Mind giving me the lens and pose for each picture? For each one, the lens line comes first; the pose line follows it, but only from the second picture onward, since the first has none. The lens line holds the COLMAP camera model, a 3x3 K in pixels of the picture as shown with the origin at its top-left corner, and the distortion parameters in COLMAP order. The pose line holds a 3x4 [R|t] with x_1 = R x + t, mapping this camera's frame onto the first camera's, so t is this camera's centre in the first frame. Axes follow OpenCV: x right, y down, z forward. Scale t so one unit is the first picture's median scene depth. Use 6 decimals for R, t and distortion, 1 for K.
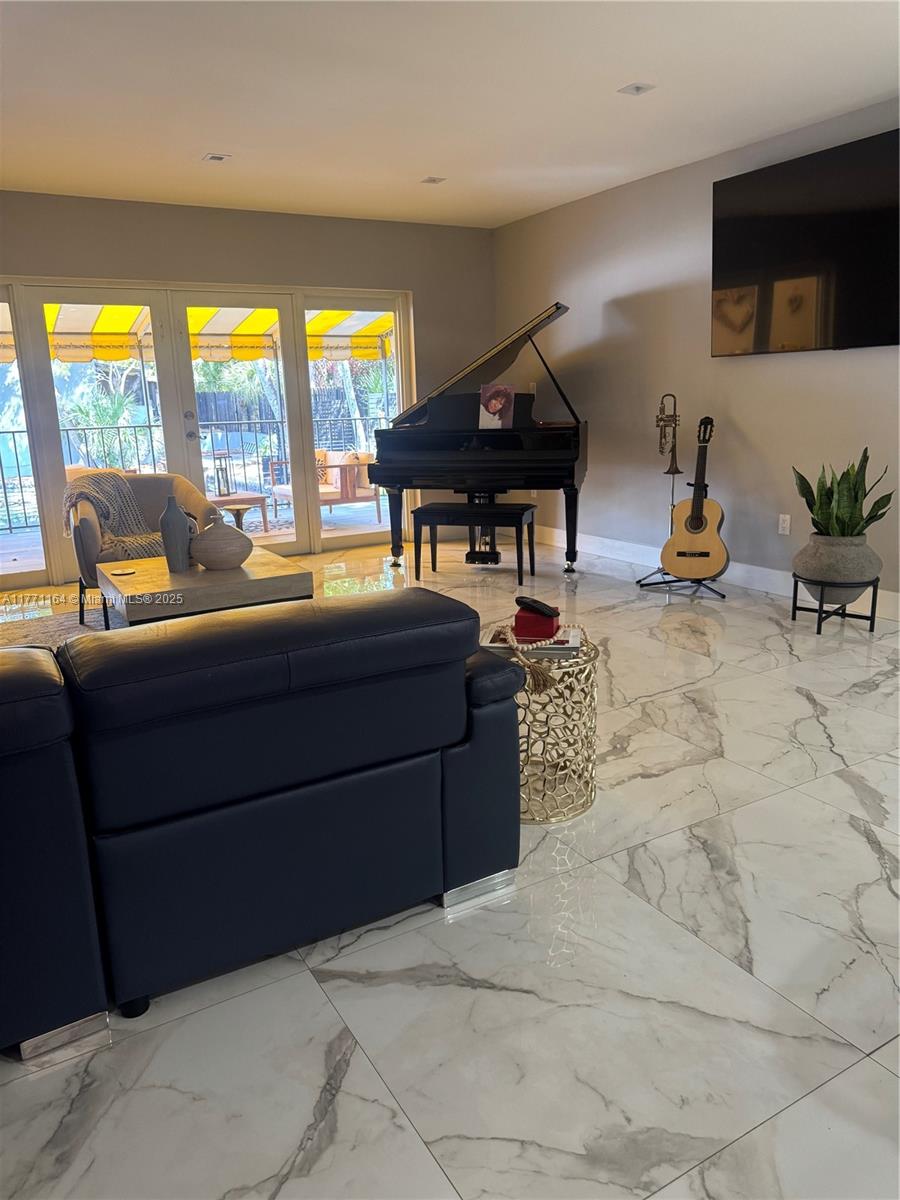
lens RADIAL K [[856.3, 0, 446.8], [0, 856.3, 600.9], [0, 0, 1]] dist [0.051585, -0.037730]
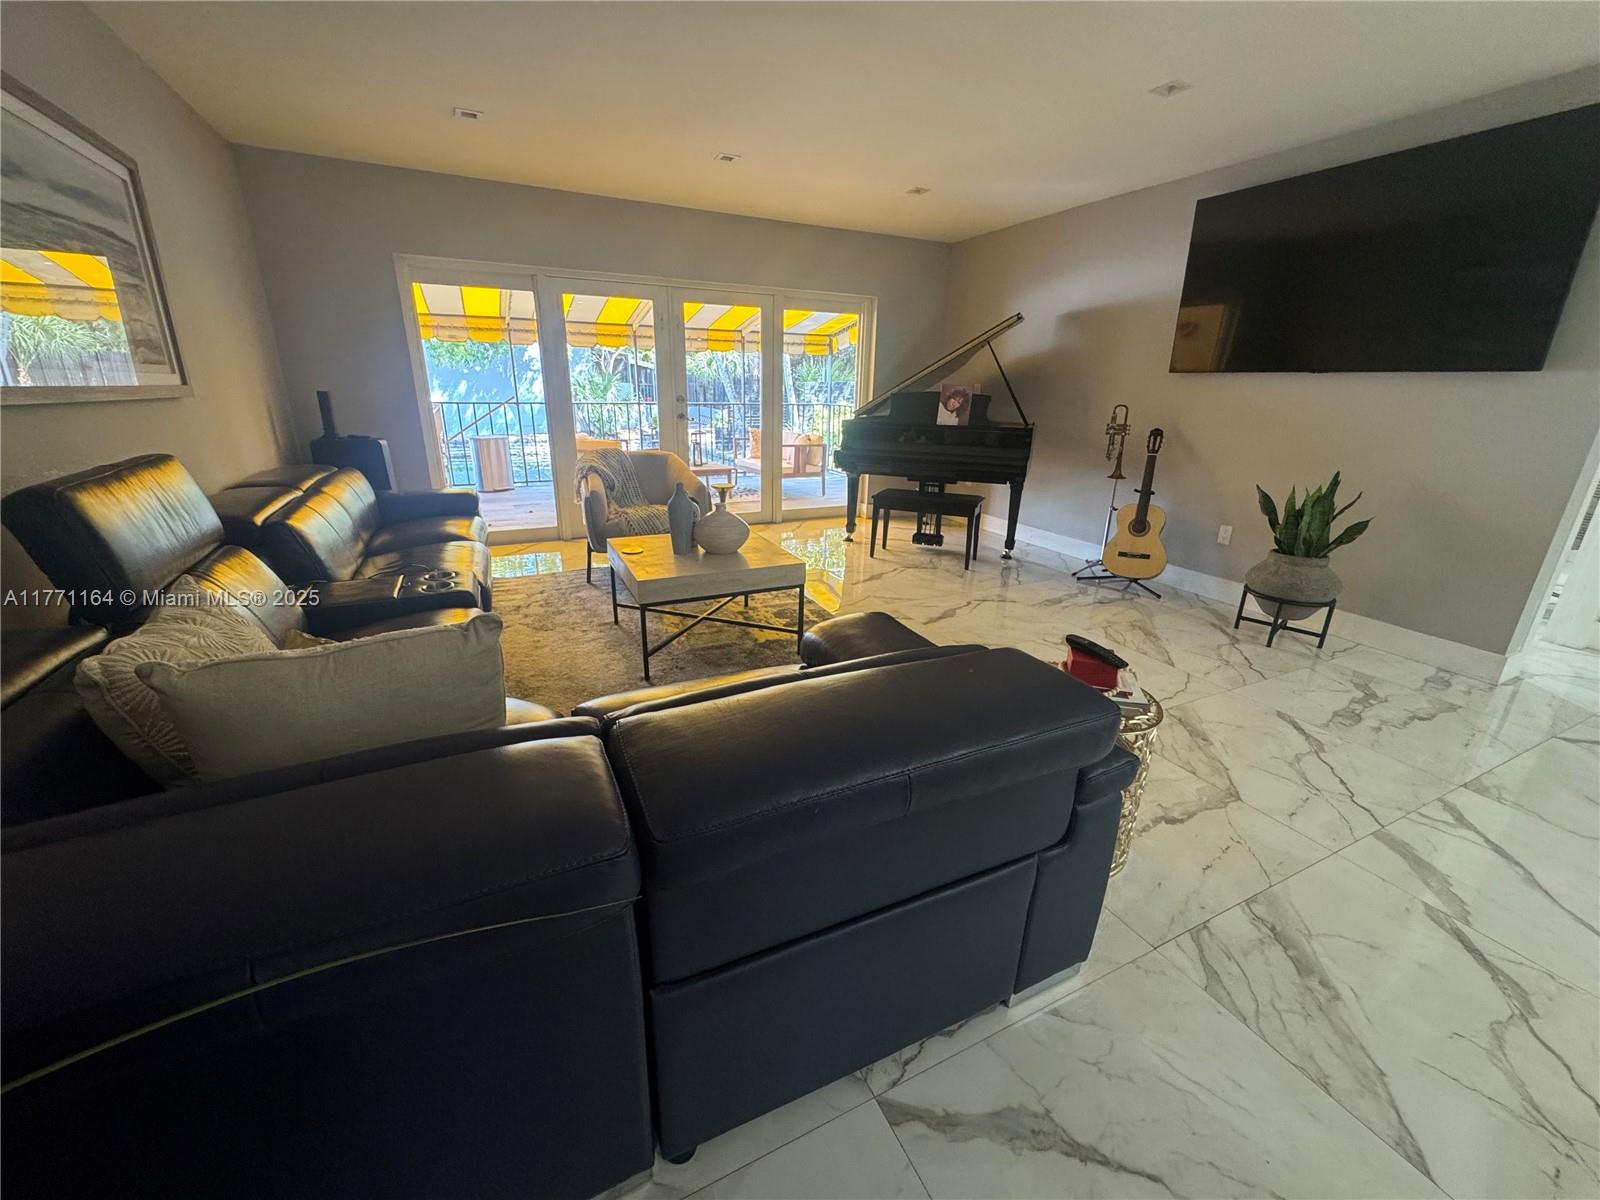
lens RADIAL K [[640.4, 0, 802.1], [0, 640.4, 606.6], [0, 0, 1]] dist [-0.000895, 0.000185]
pose [[0.996213, 0.070277, -0.051203, -0.090907], [-0.064754, 0.992620, 0.102528, -0.046702], [0.058030, -0.098824, 0.993411, 0.160214]]
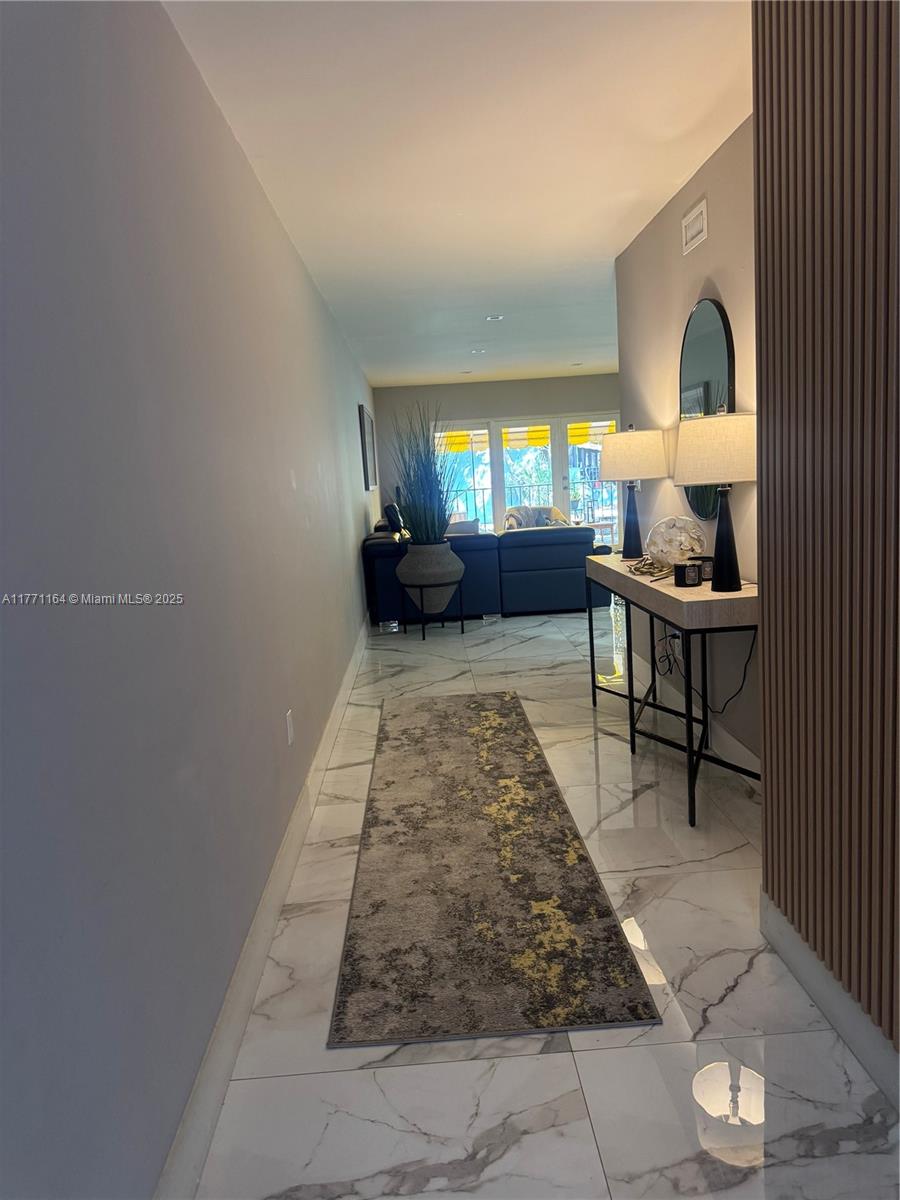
lens RADIAL K [[856.3, 0, 453.3], [0, 856.3, 599.2], [0, 0, 1]] dist [0.051585, -0.037730]
pose [[0.885896, 0.047931, -0.461401, 0.390790], [-0.078075, 0.995865, -0.046454, 0.169623], [0.457267, 0.077177, 0.885974, -0.827895]]
